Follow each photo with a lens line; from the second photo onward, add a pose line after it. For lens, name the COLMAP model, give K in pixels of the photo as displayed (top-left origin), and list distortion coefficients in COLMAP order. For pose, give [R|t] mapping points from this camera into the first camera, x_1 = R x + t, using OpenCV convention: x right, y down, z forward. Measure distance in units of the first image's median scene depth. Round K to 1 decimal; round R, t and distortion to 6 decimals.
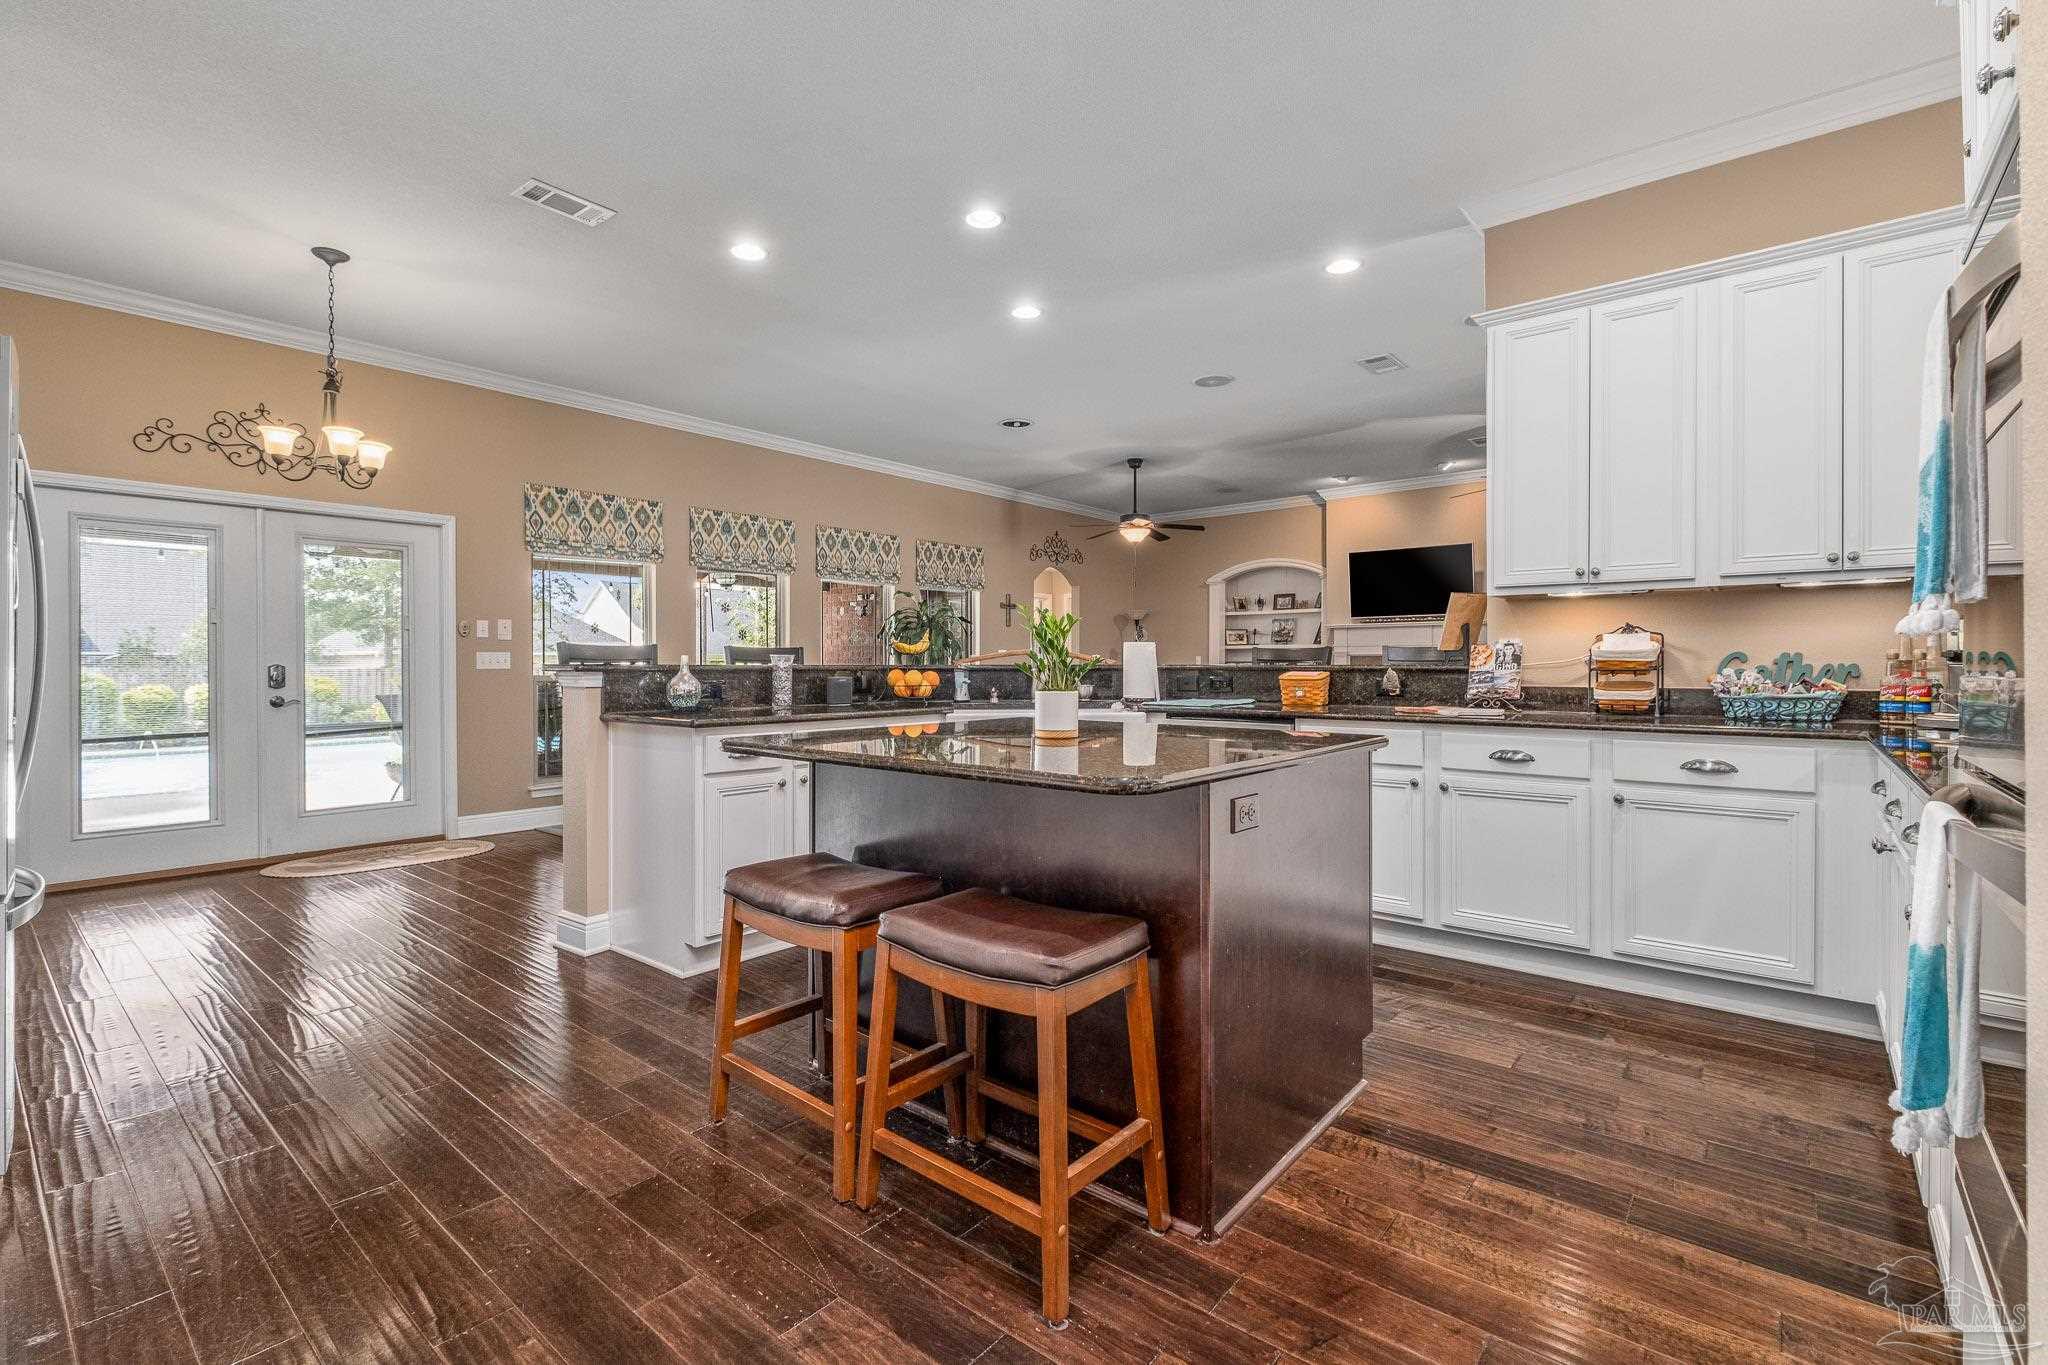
lens RADIAL K [[908.2, 0, 1020.5], [0, 908.2, 668.9], [0, 0, 1]] dist [0.002069, -0.000902]
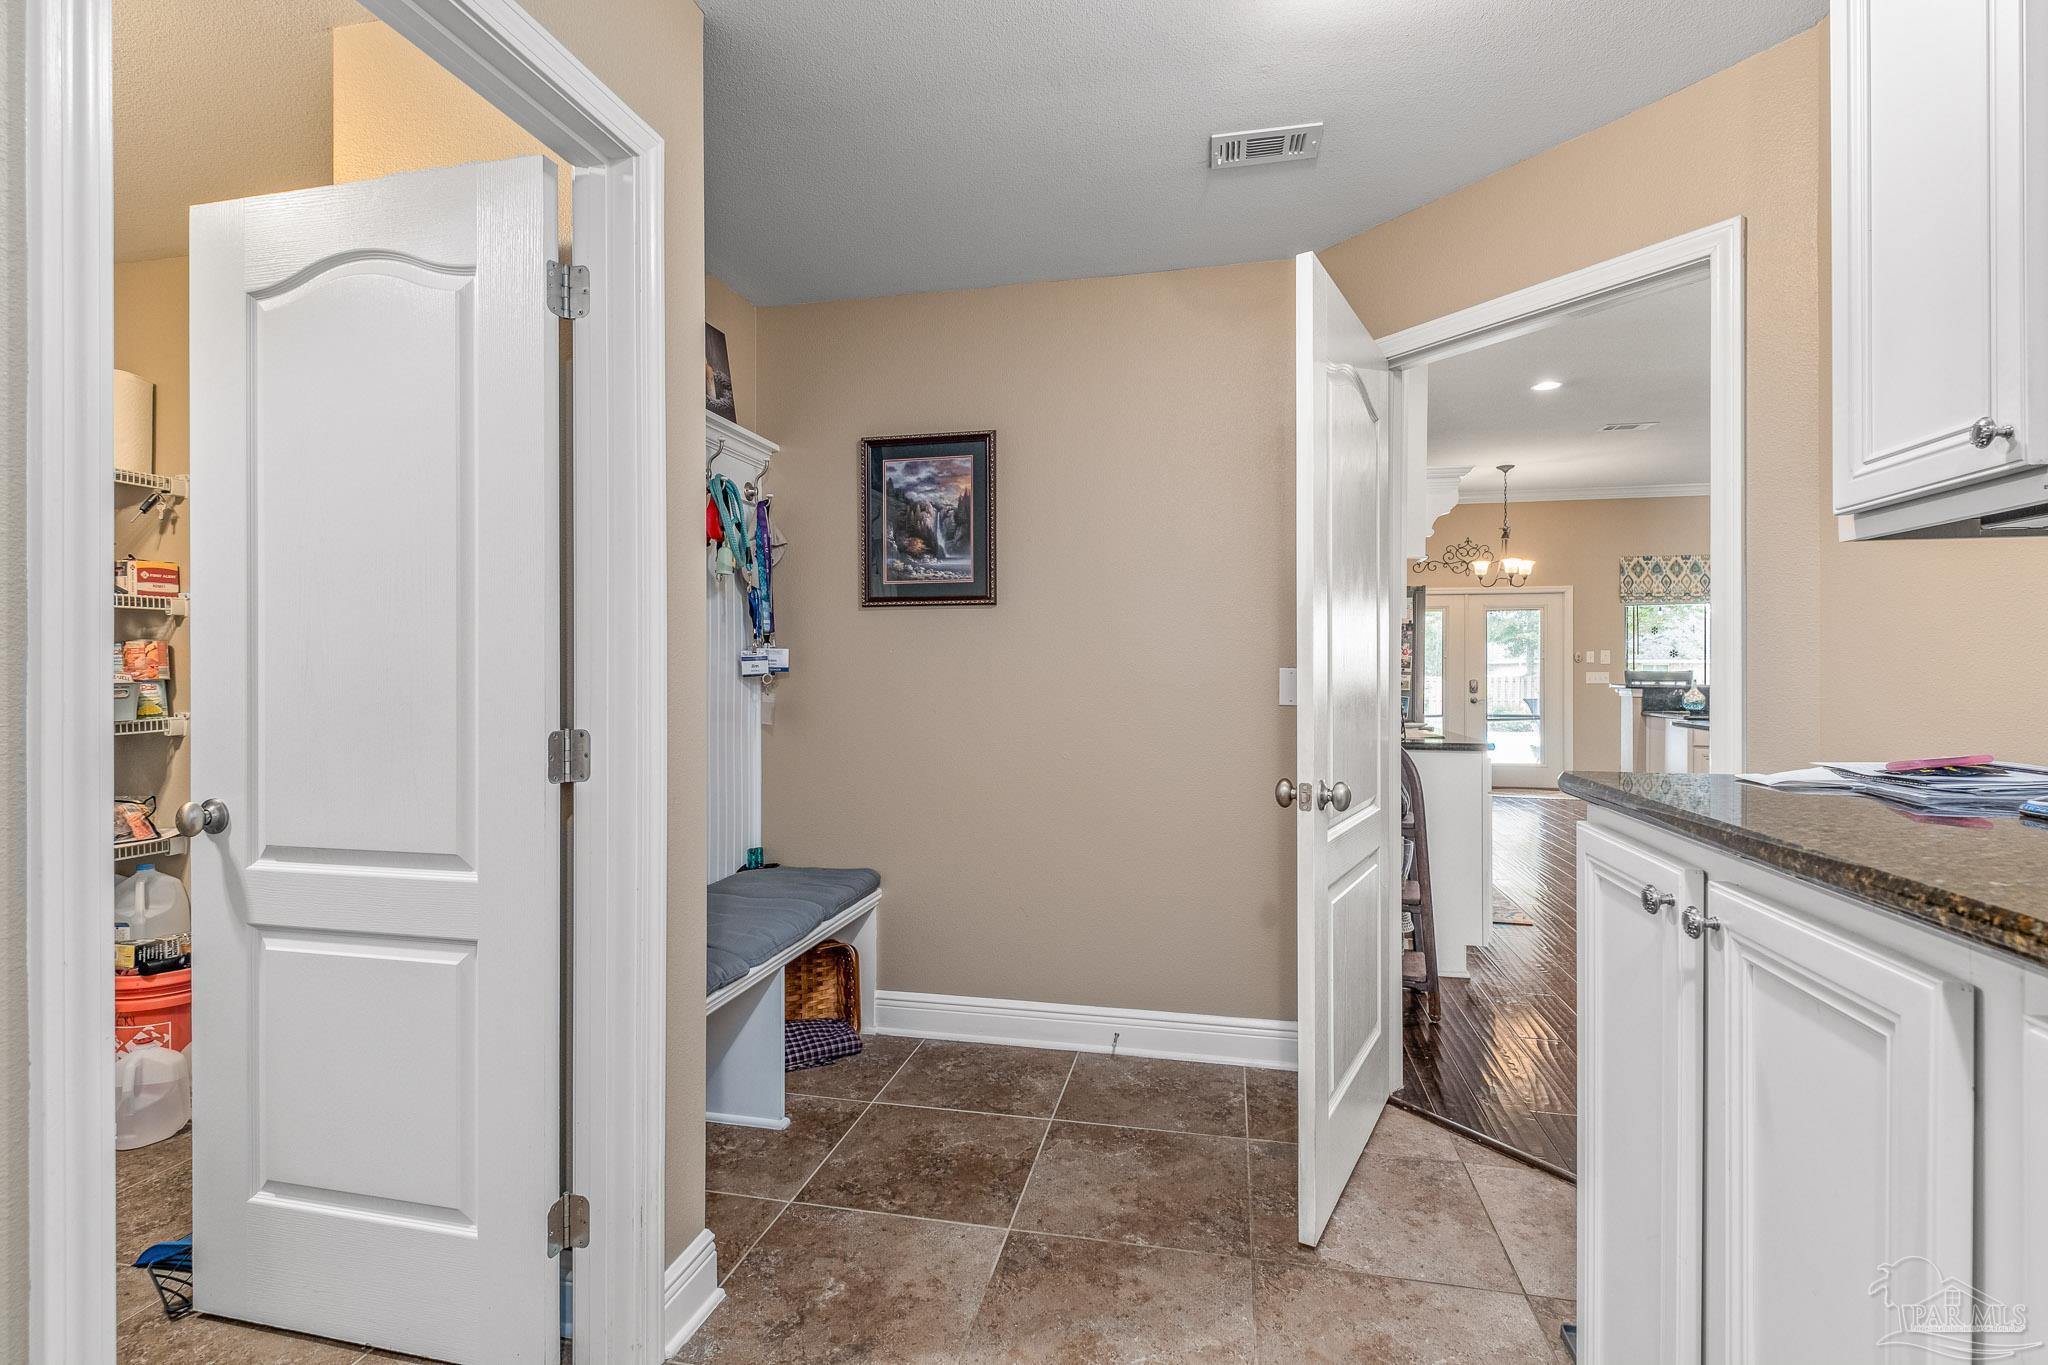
lens RADIAL K [[908.2, 0, 1020.5], [0, 908.2, 668.9], [0, 0, 1]] dist [0.002069, -0.000902]
pose [[0.437244, -0.001791, -0.899341, 0.365859], [-0.004464, 0.999981, -0.004162, -0.013231], [0.899332, 0.005834, 0.437228, -0.534127]]
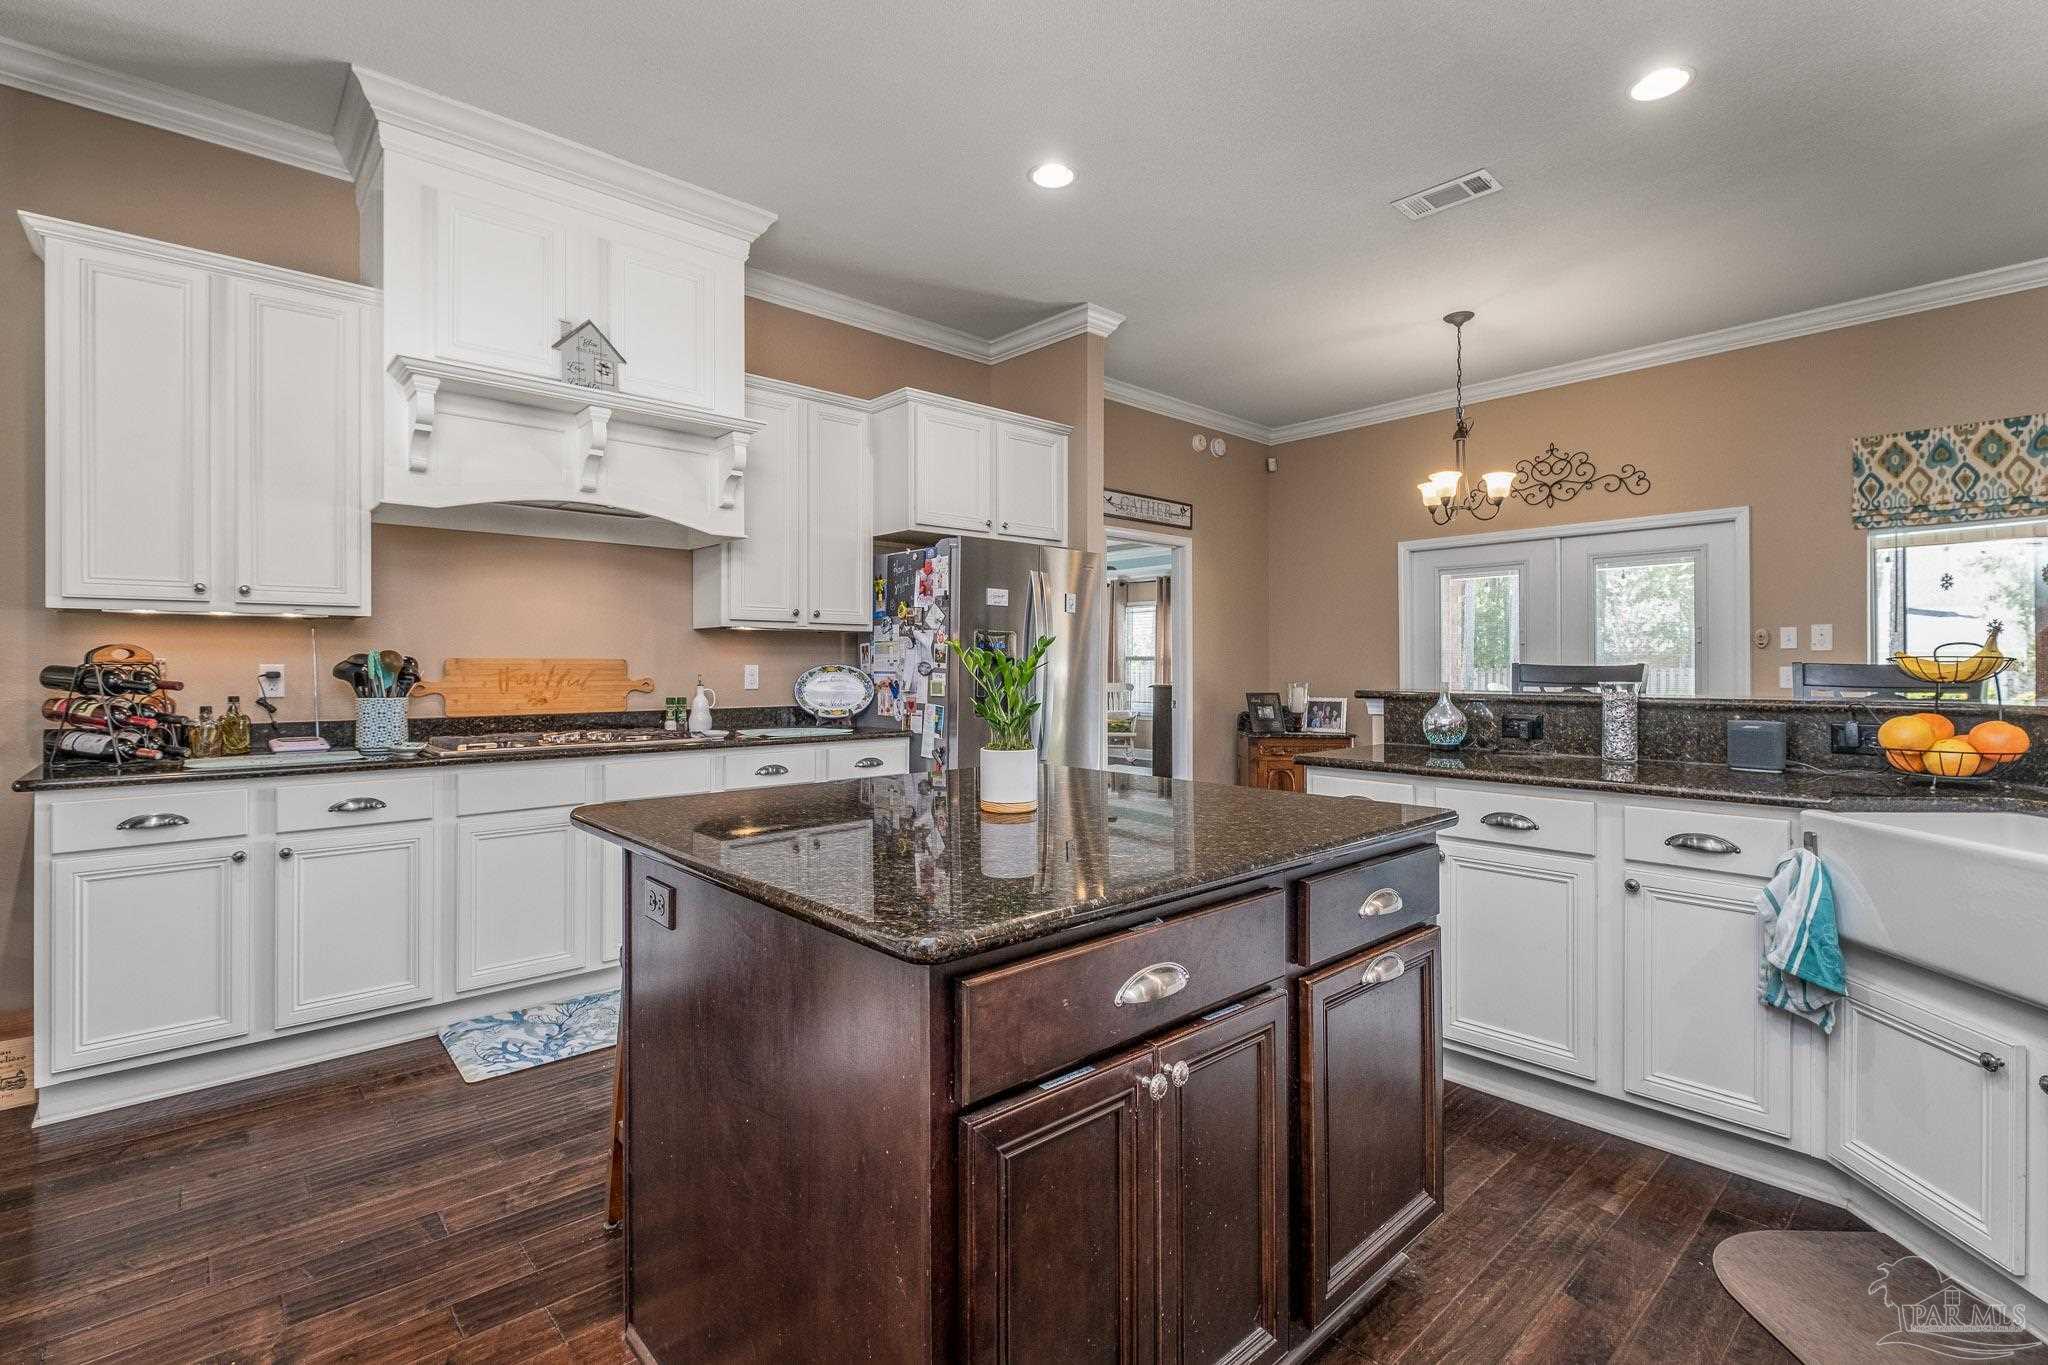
lens RADIAL K [[908.2, 0, 1020.5], [0, 908.2, 668.9], [0, 0, 1]] dist [0.002069, -0.000902]
pose [[-0.152941, 0.005167, -0.988222, 0.307609], [-0.004928, 0.999970, 0.005991, -0.018402], [0.988223, 0.005786, -0.152911, 0.454231]]
